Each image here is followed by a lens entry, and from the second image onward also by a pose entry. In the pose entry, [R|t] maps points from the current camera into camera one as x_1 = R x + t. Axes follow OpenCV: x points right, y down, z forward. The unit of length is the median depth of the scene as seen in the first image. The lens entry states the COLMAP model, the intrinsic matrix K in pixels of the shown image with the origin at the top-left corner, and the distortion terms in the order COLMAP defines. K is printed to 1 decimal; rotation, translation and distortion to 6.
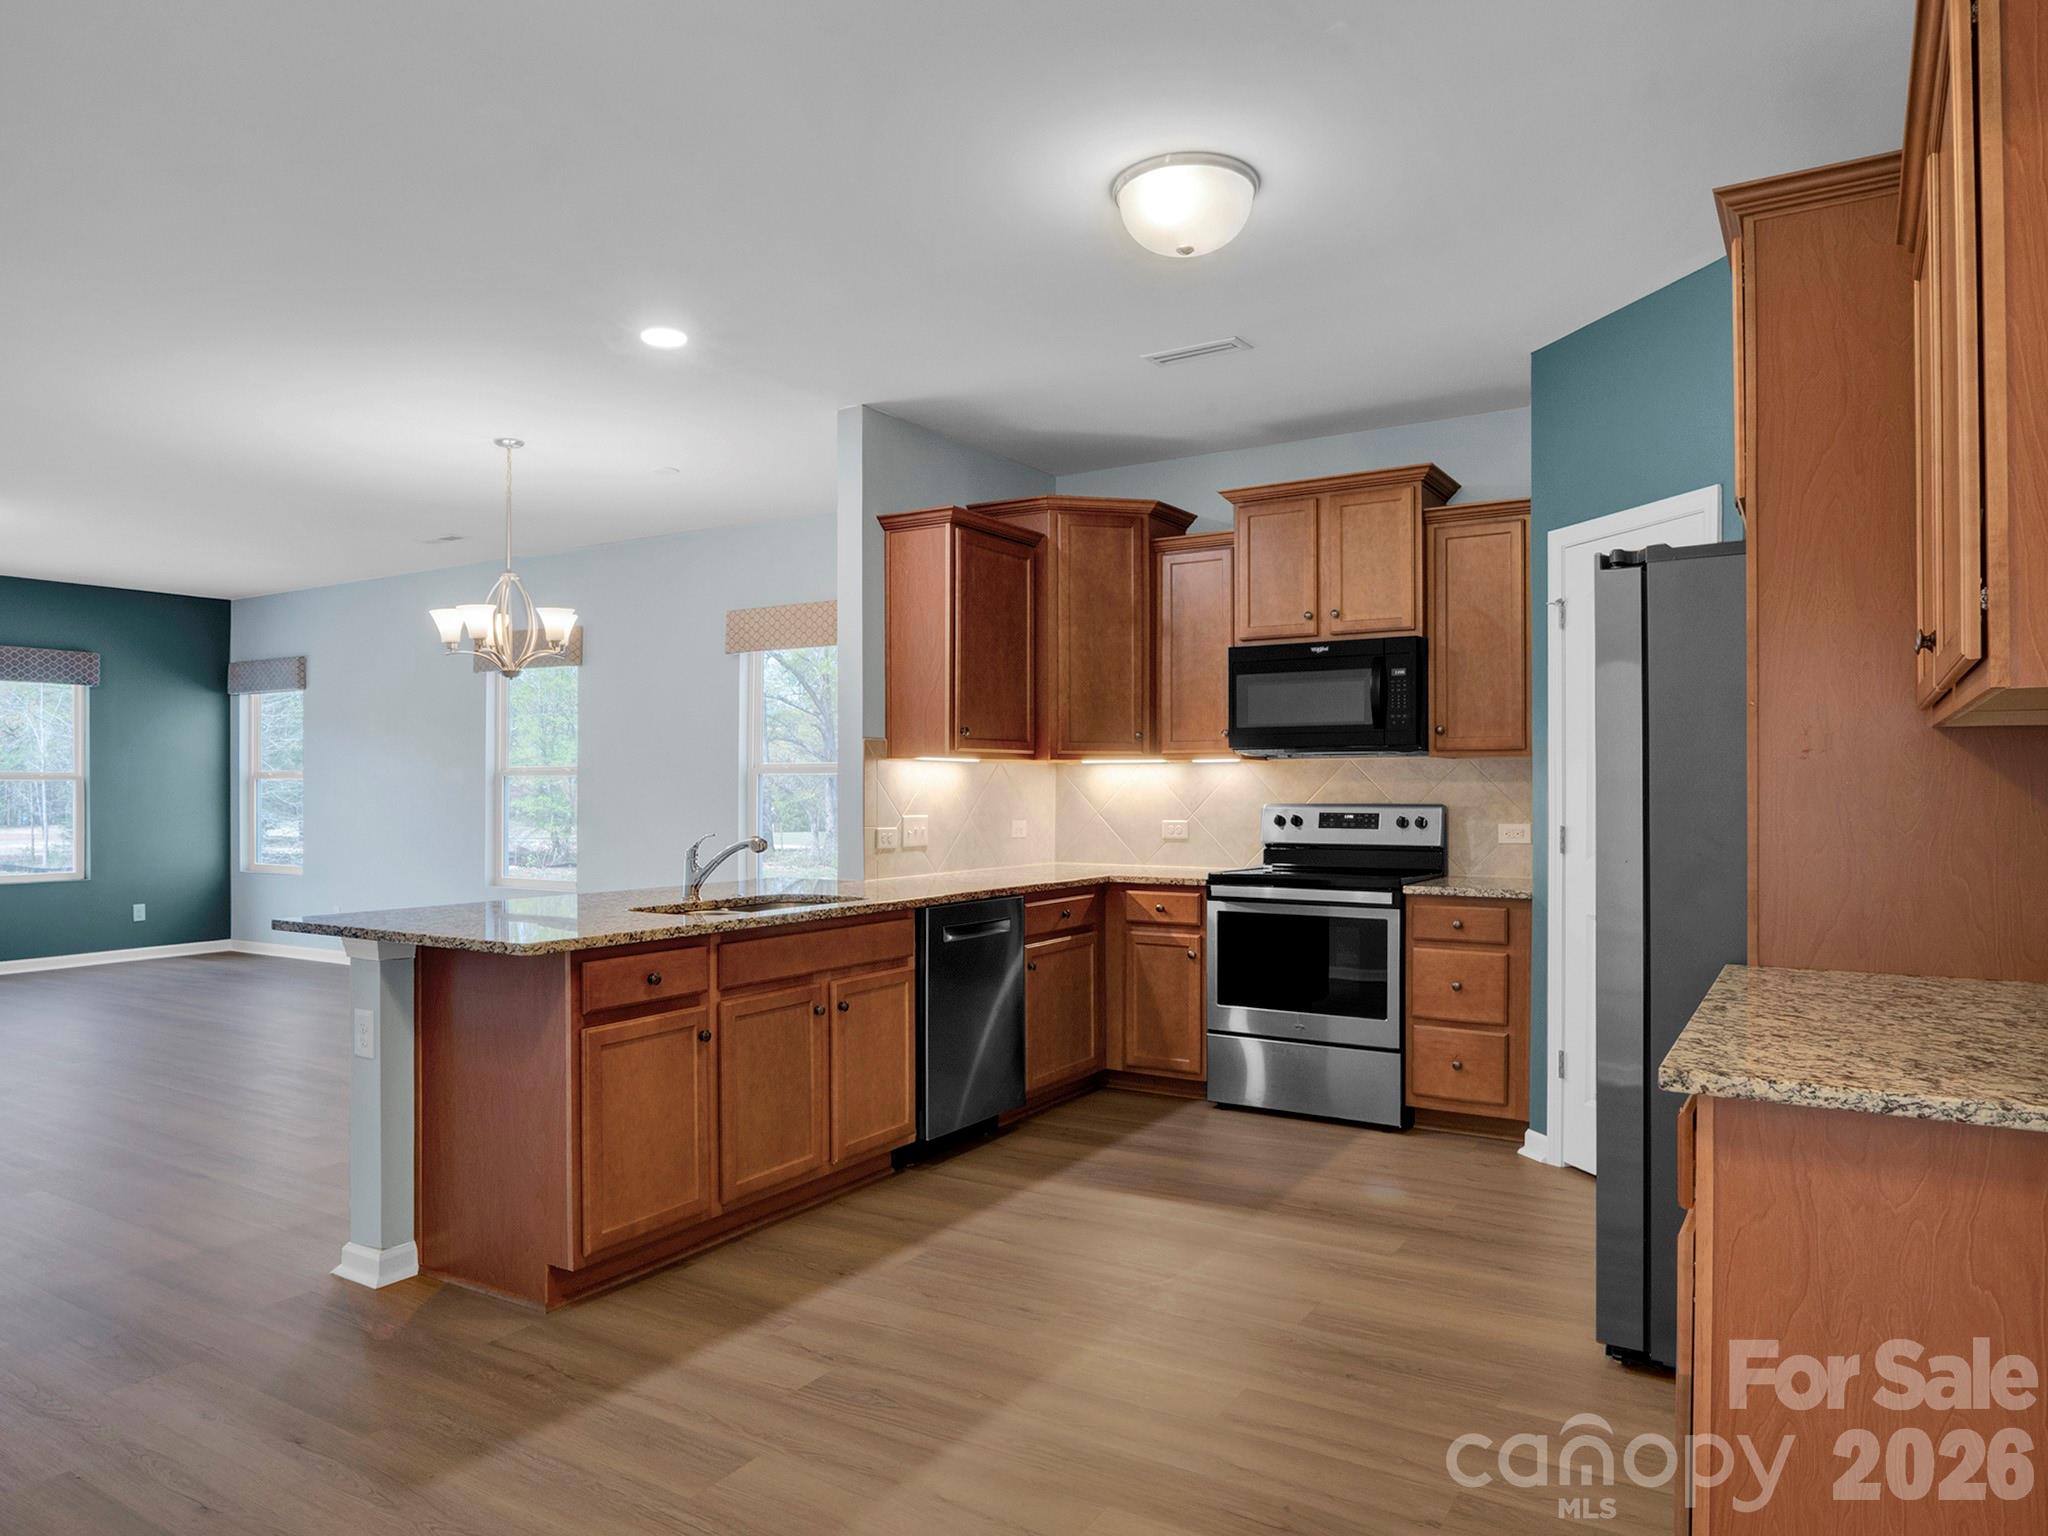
lens RADIAL K [[1323.3, 0, 1038.5], [0, 1323.3, 773.5], [0, 0, 1]] dist [-0.020887, 0.002580]
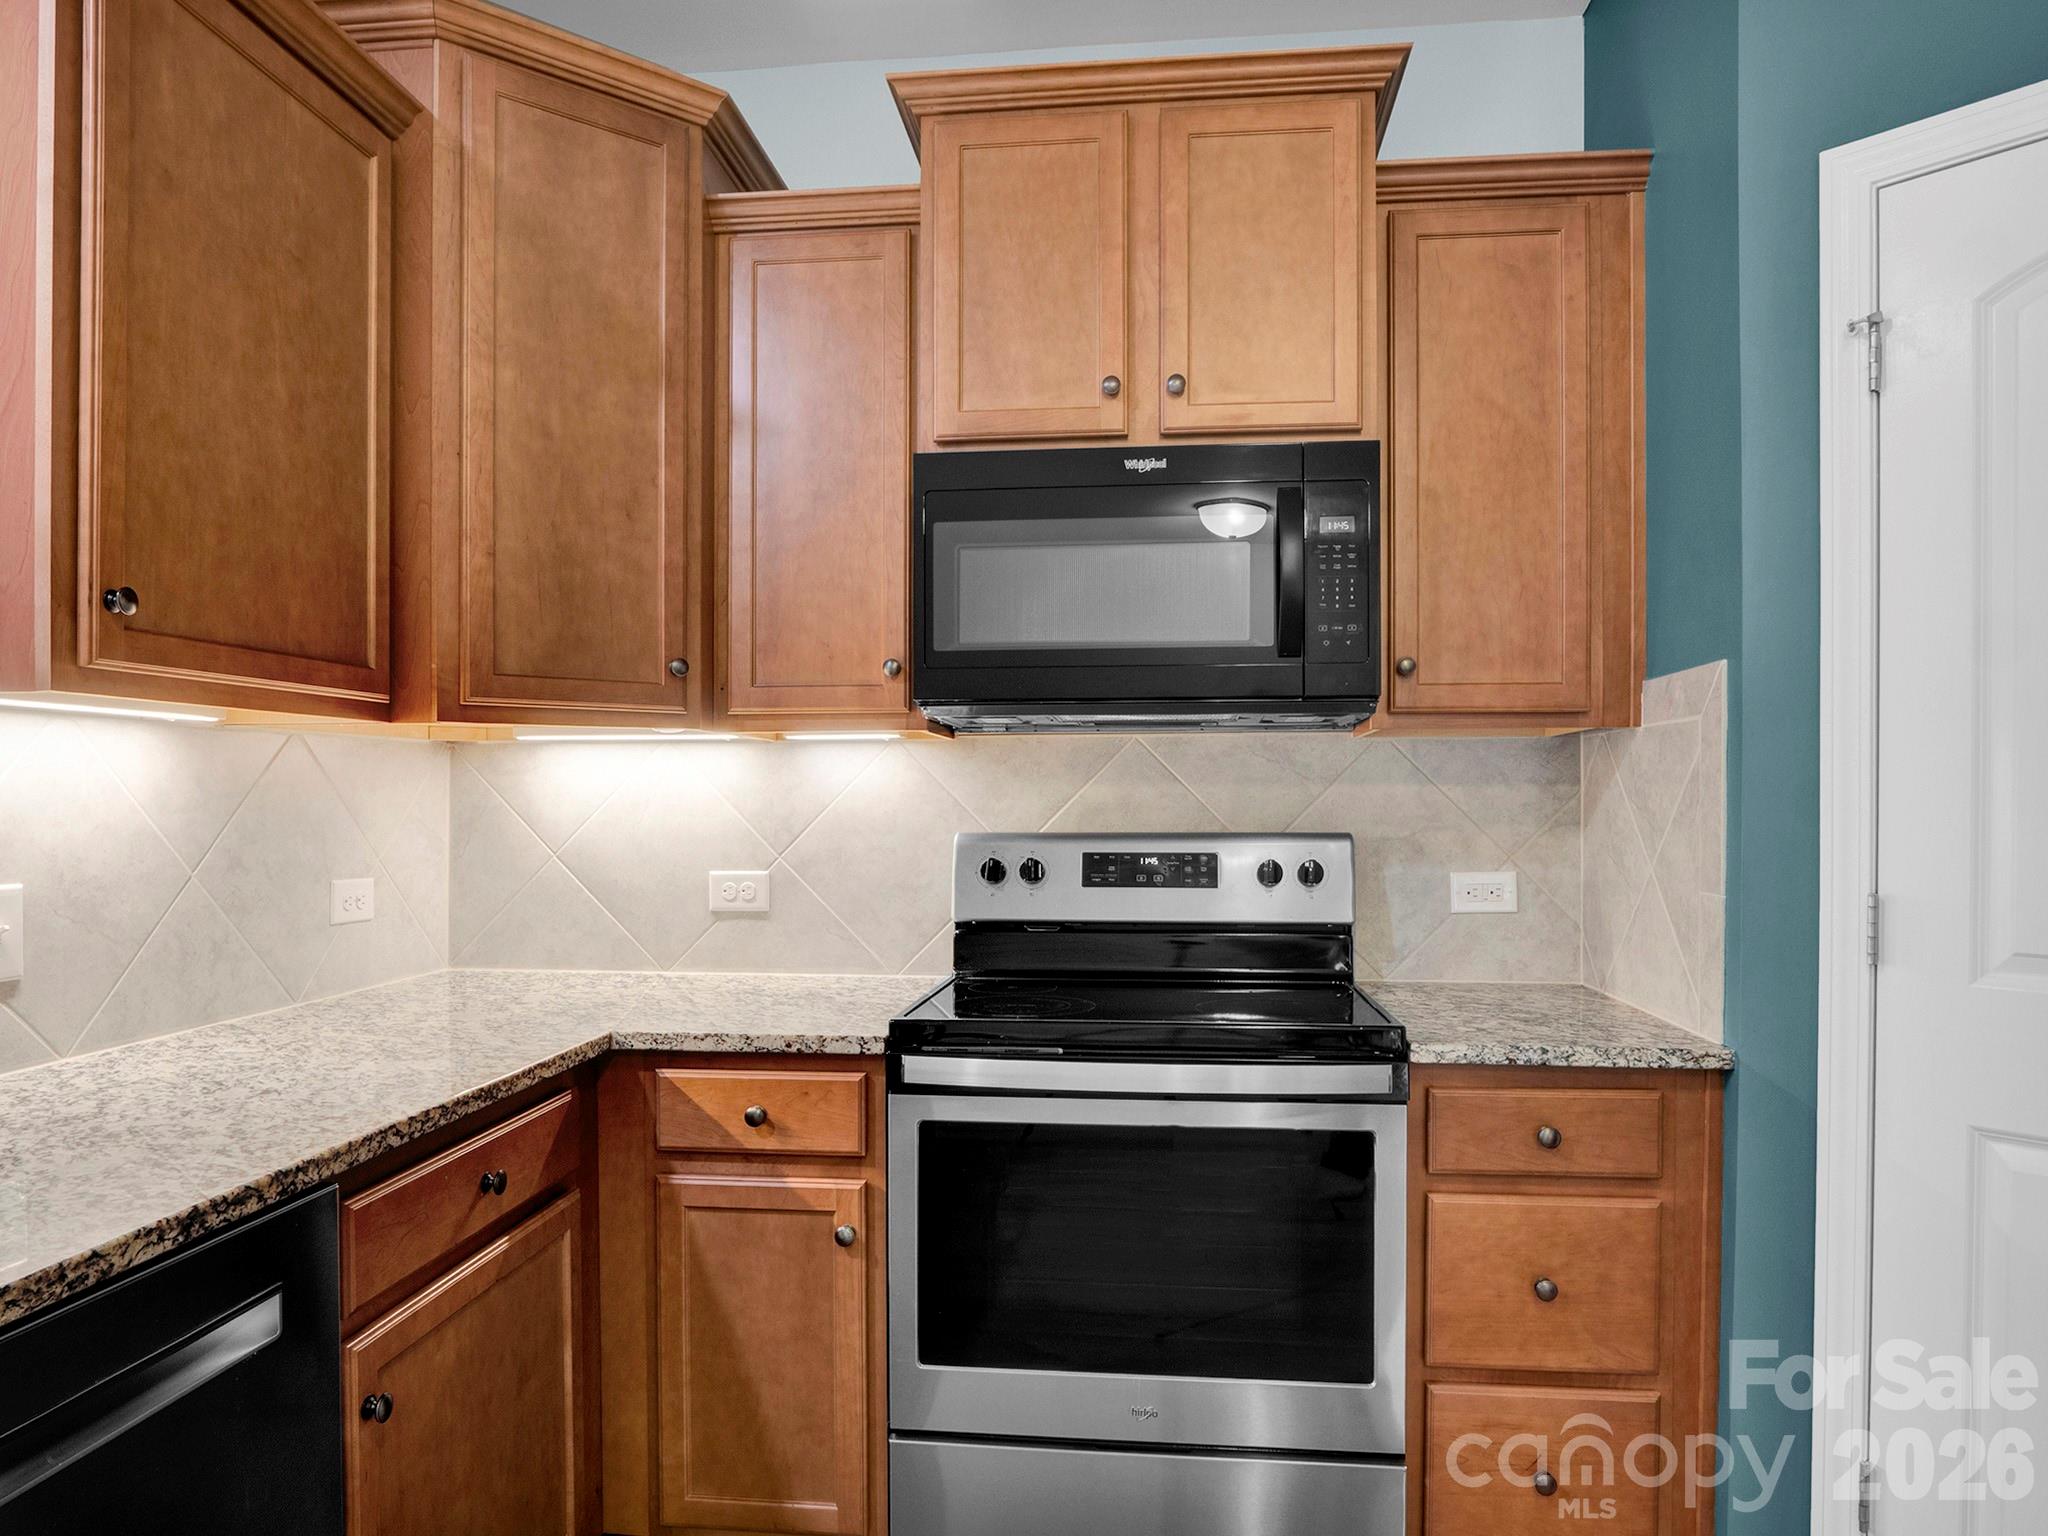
lens RADIAL K [[1287.4, 0, 1007.0], [0, 1287.4, 808.3], [0, 0, 1]] dist [-0.024615, 0.000775]
pose [[0.908532, -0.001939, 0.417810, 0.004162], [-0.005139, 0.999862, 0.015816, 0.008107], [-0.417783, -0.016516, 0.908397, 0.658958]]
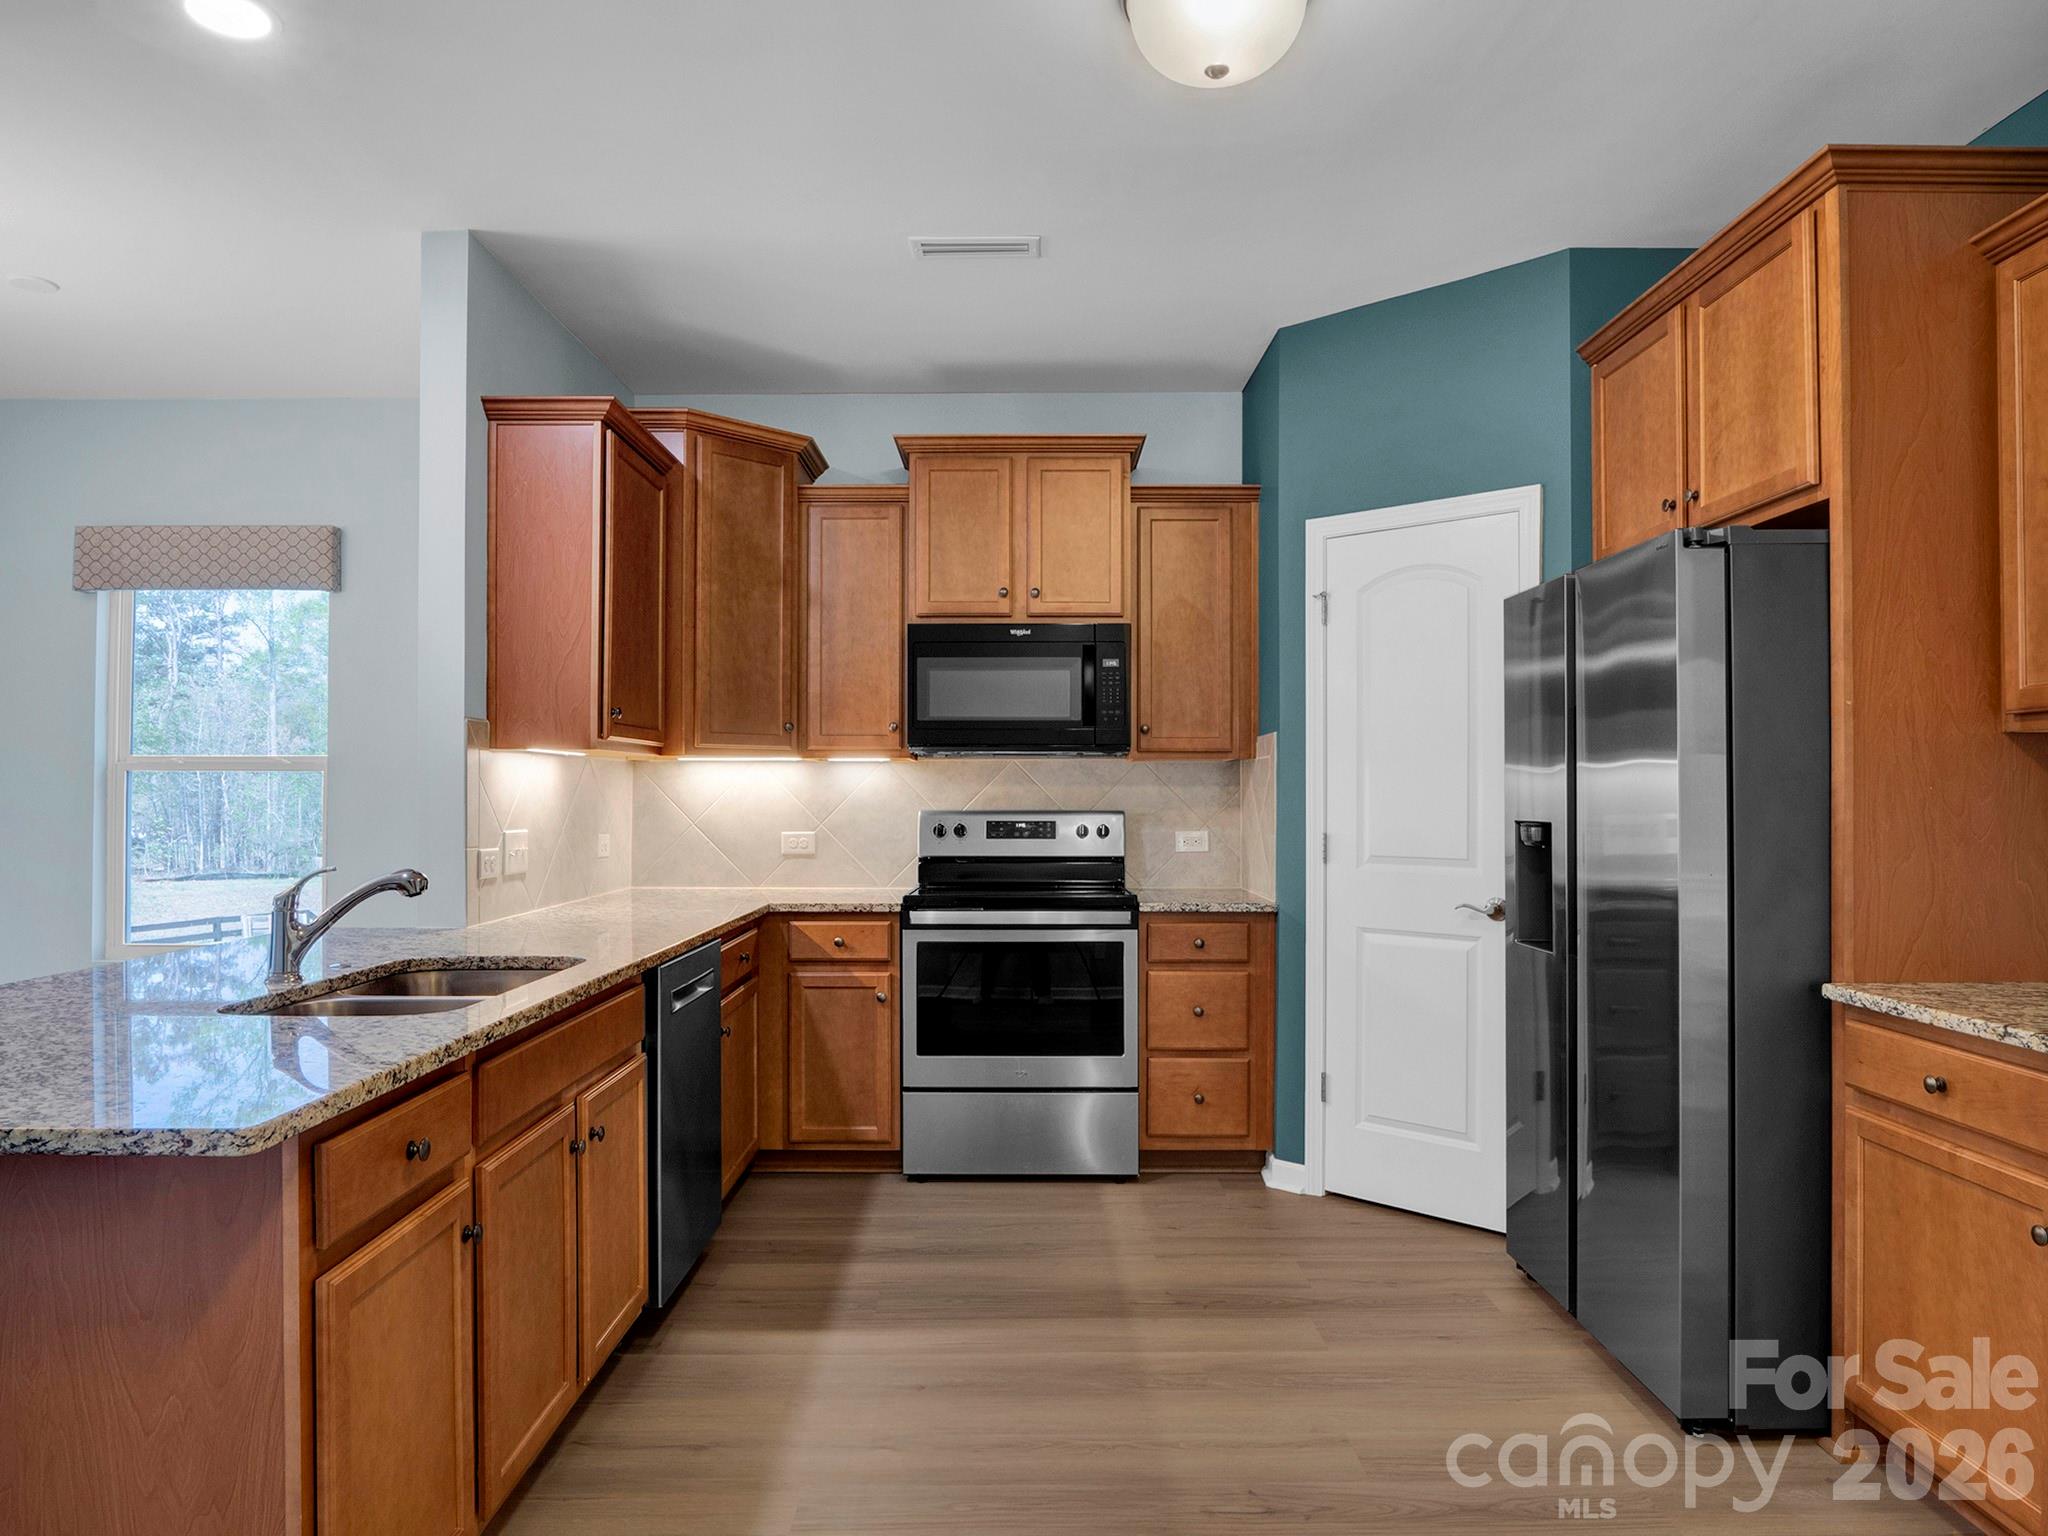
lens RADIAL K [[1288.7, 0, 1017.8], [0, 1288.7, 776.3], [0, 0, 1]] dist [-0.025308, 0.001116]
pose [[0.851635, 0.008882, 0.524060, -0.233193], [-0.007246, 0.999960, -0.005173, 0.004729], [-0.524086, 0.000608, 0.851665, 0.287134]]
